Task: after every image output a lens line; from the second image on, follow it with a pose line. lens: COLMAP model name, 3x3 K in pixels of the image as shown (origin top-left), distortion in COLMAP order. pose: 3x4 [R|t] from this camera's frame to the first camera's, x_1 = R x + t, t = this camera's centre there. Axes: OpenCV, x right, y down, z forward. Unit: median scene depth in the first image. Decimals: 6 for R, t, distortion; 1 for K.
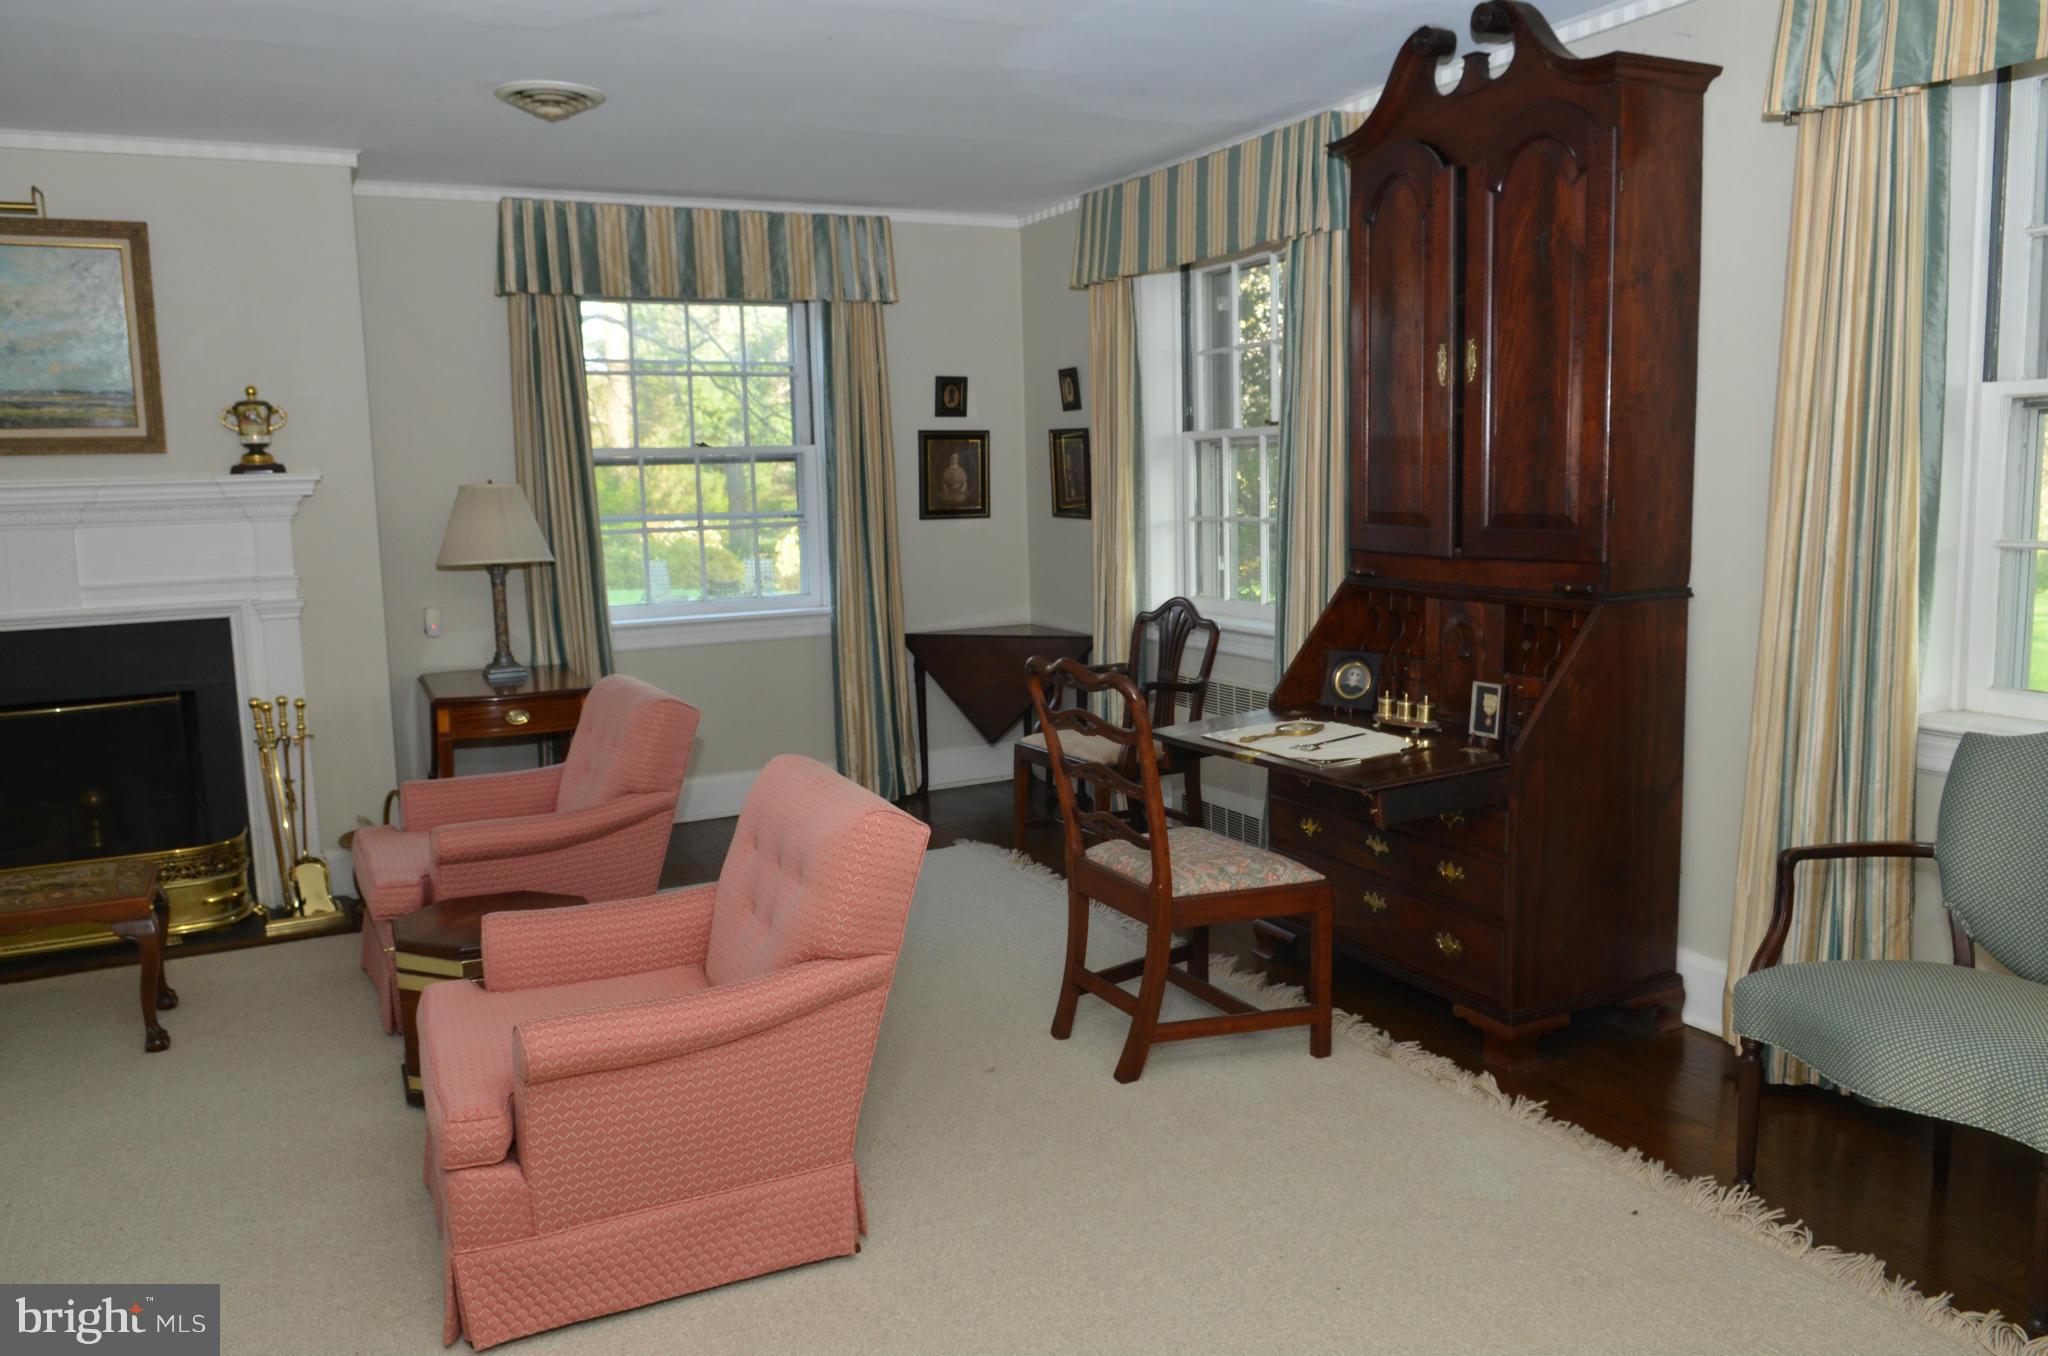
lens RADIAL K [[1485.0, 0, 1015.3], [0, 1485.0, 672.2], [0, 0, 1]] dist [-0.023254, -0.002509]
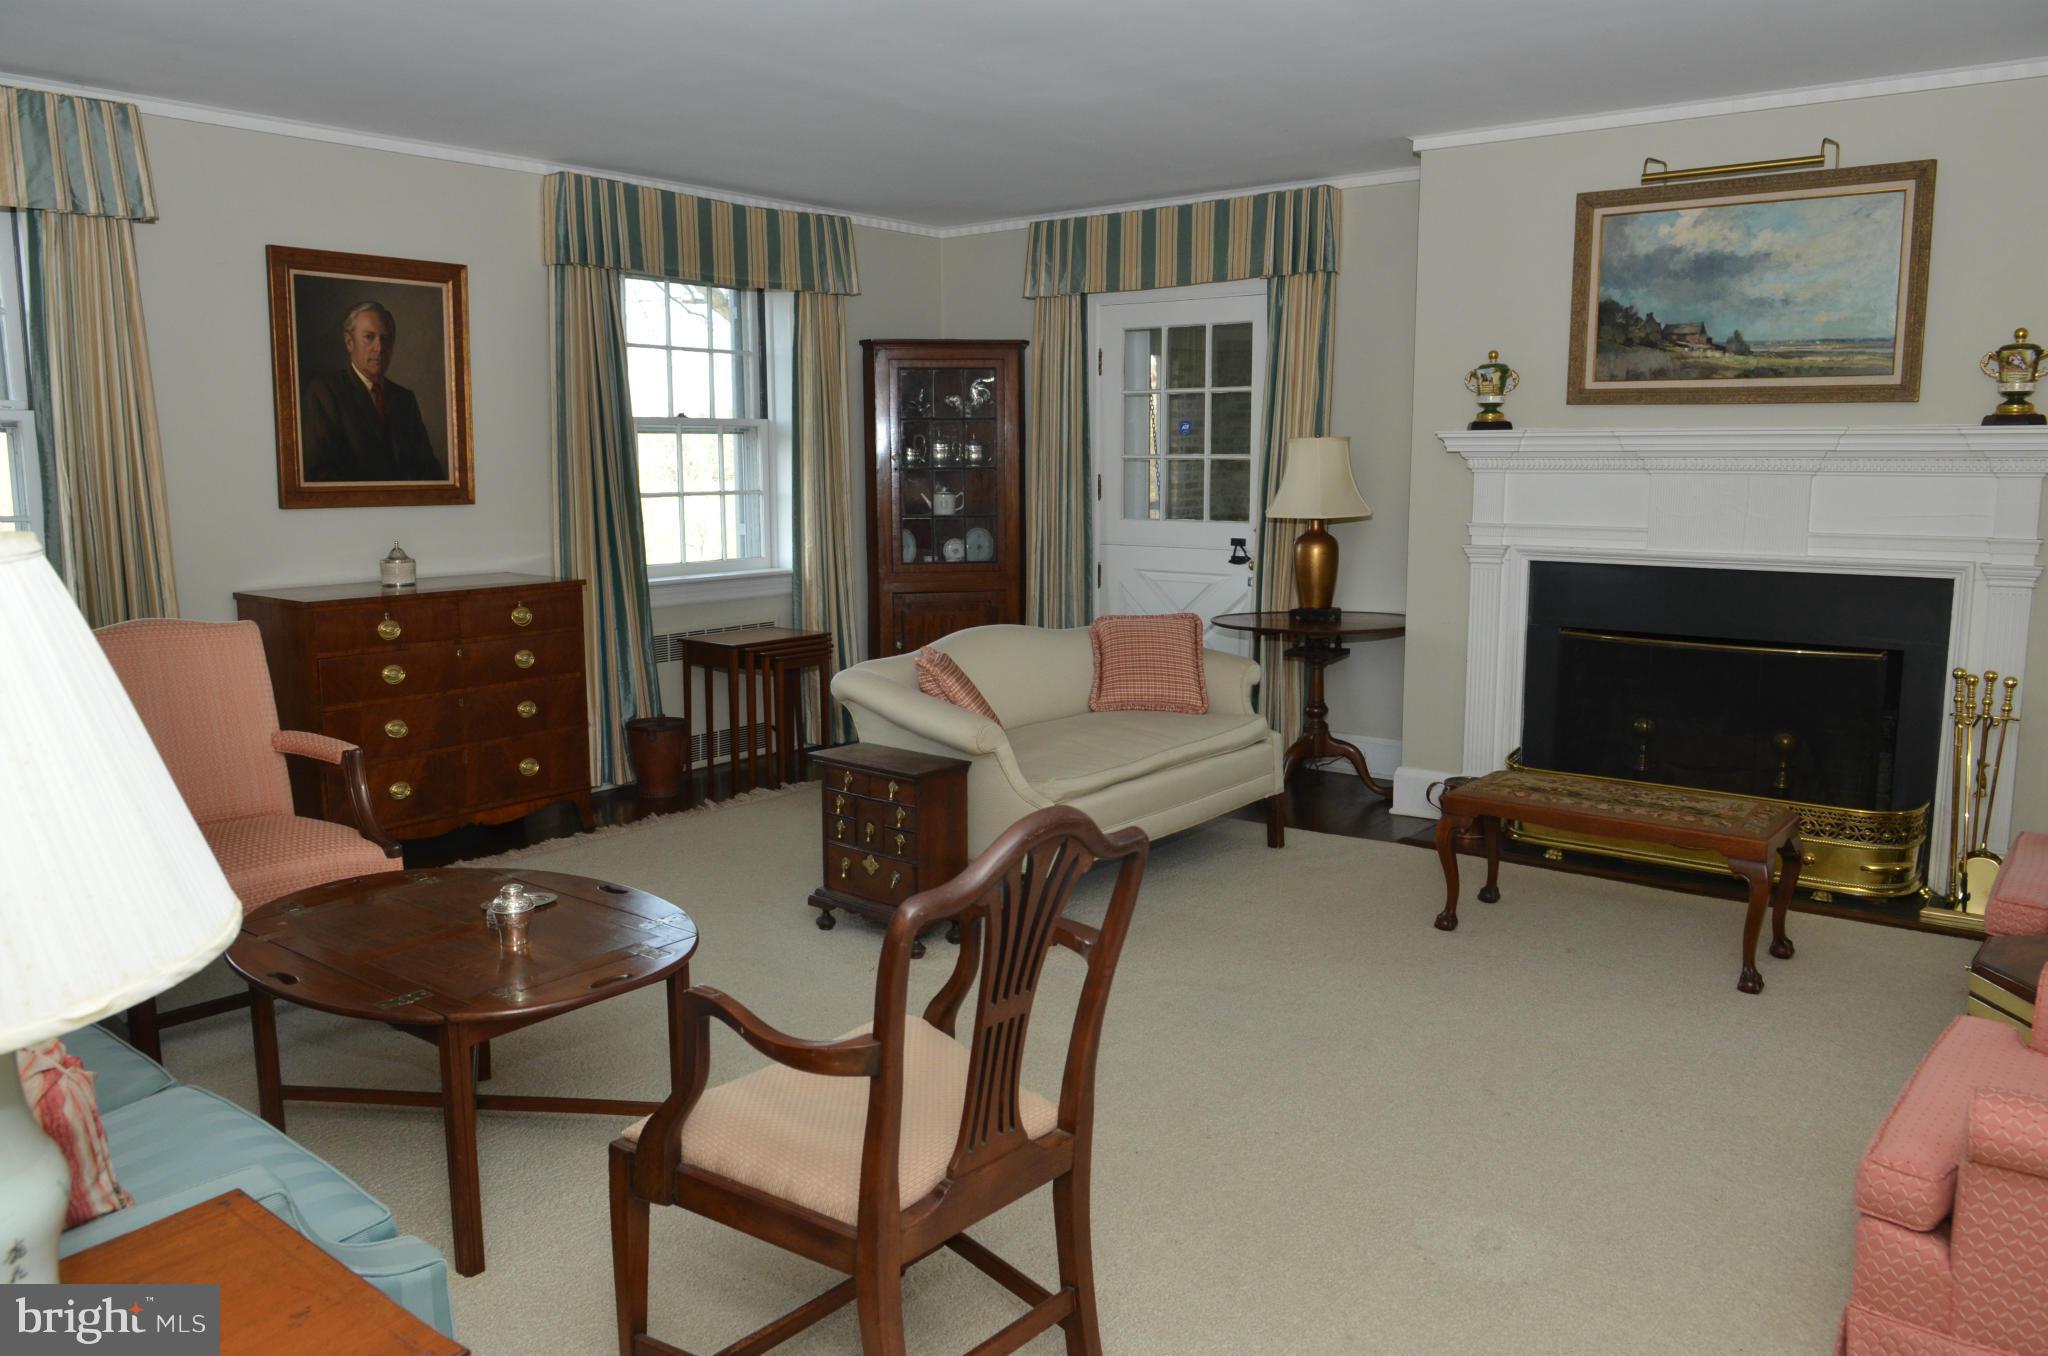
lens RADIAL K [[1506.5, 0, 1024.0], [0, 1506.5, 678.0], [0, 0, 1]] dist [-0.013313, -0.008850]
pose [[0.423970, 0.159282, -0.891559, 0.072878], [-0.129090, 0.984990, 0.114587, -0.008220], [0.896429, 0.066510, 0.438168, 0.062792]]
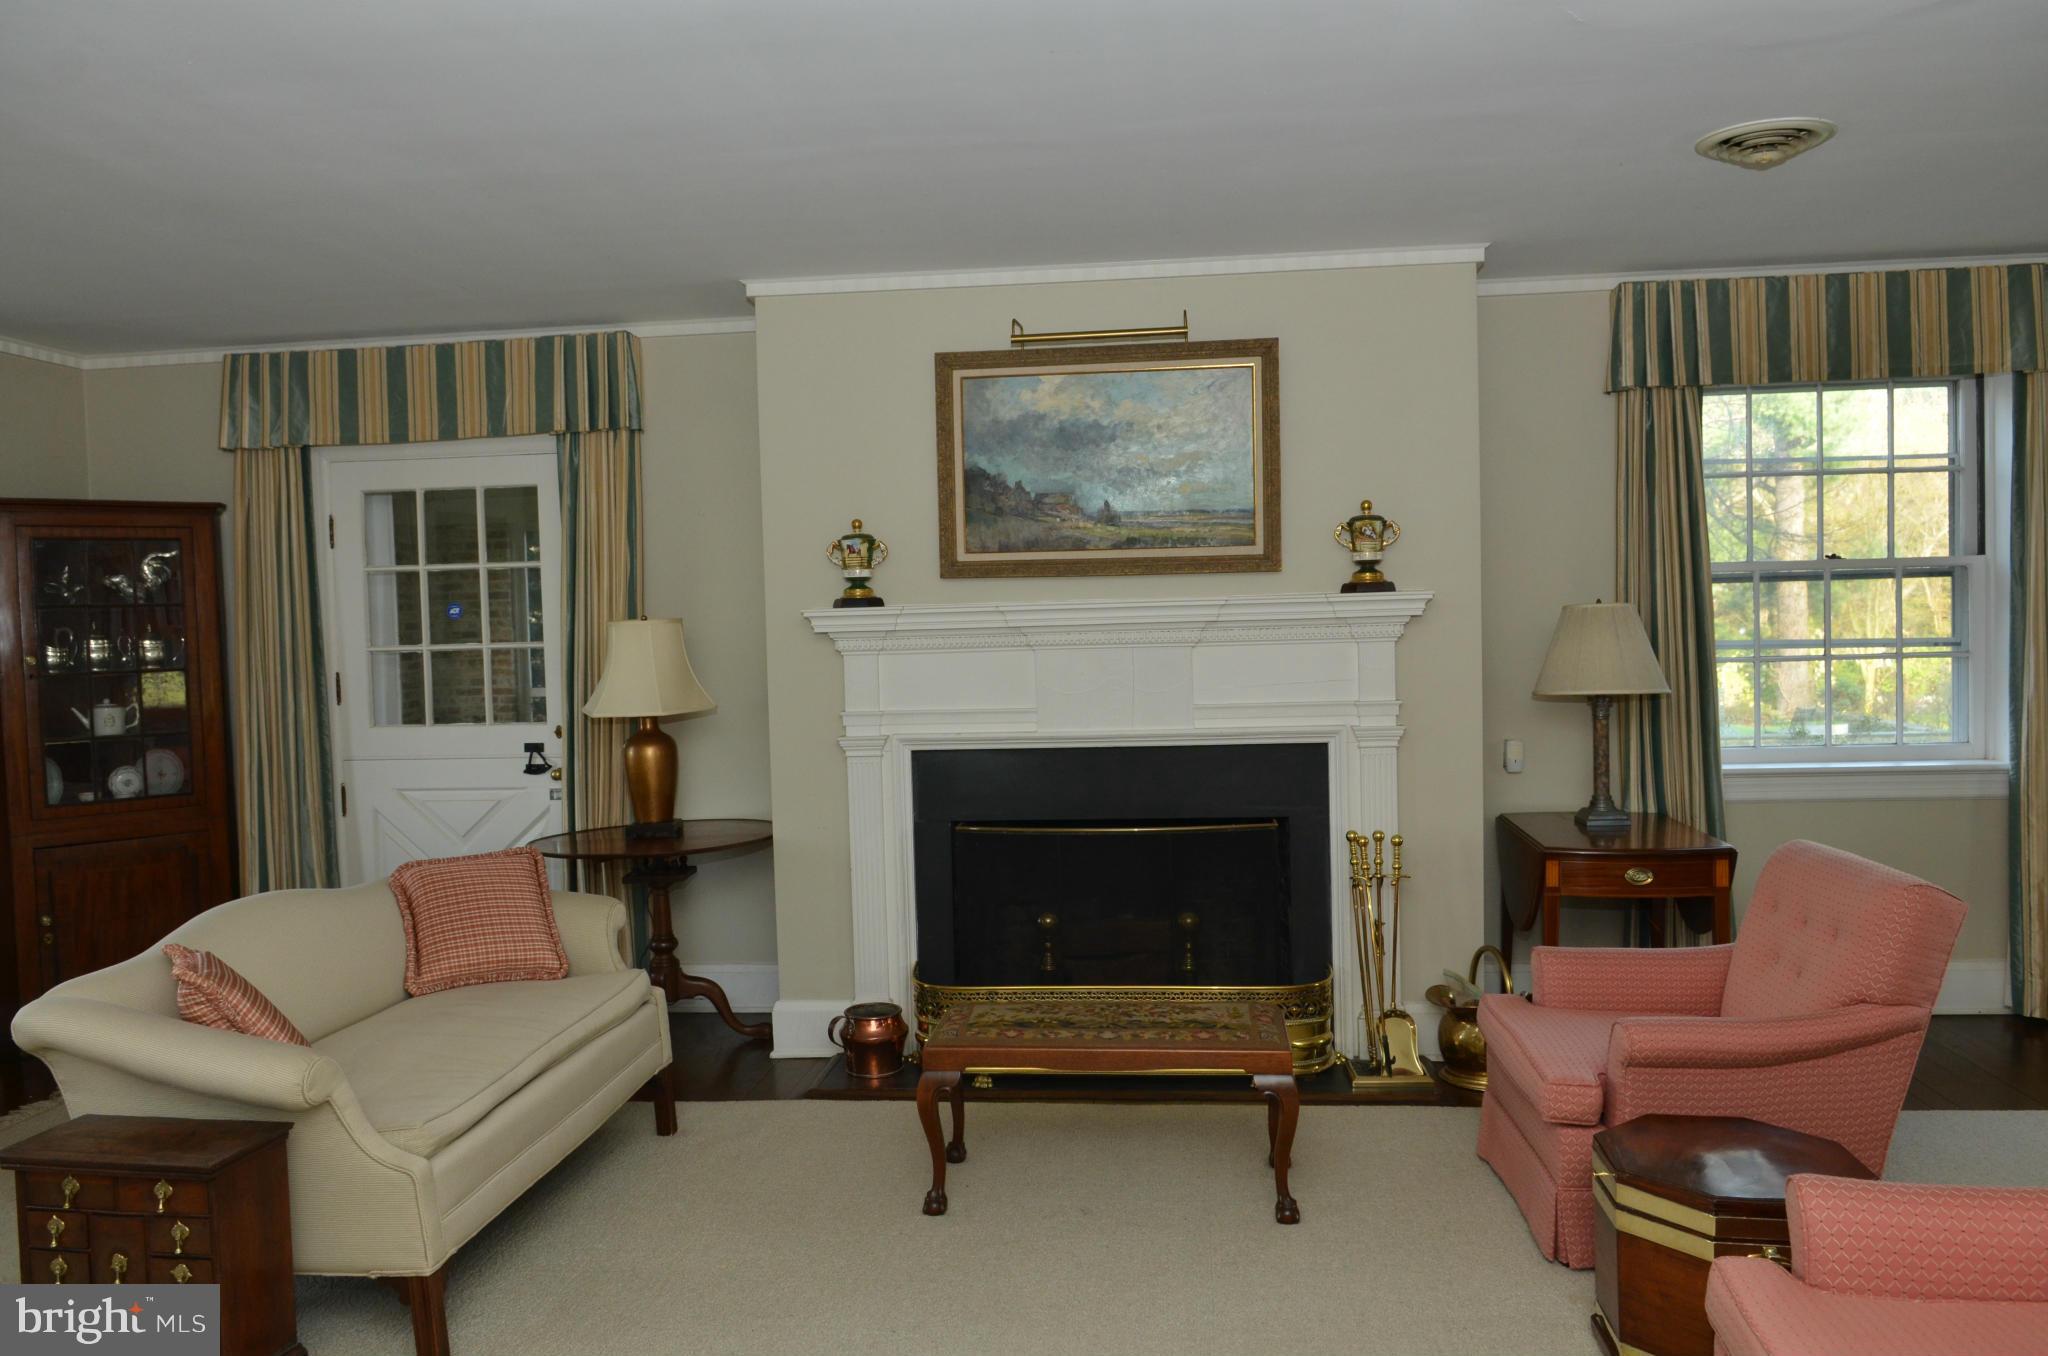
lens RADIAL K [[1506.5, 0, 1024.0], [0, 1506.5, 678.0], [0, 0, 1]] dist [-0.013313, -0.008850]
pose [[0.836919, 0.025402, -0.546737, -0.170496], [-0.067612, 0.996070, -0.057217, -0.010381], [0.543135, 0.084852, 0.835347, 0.083003]]
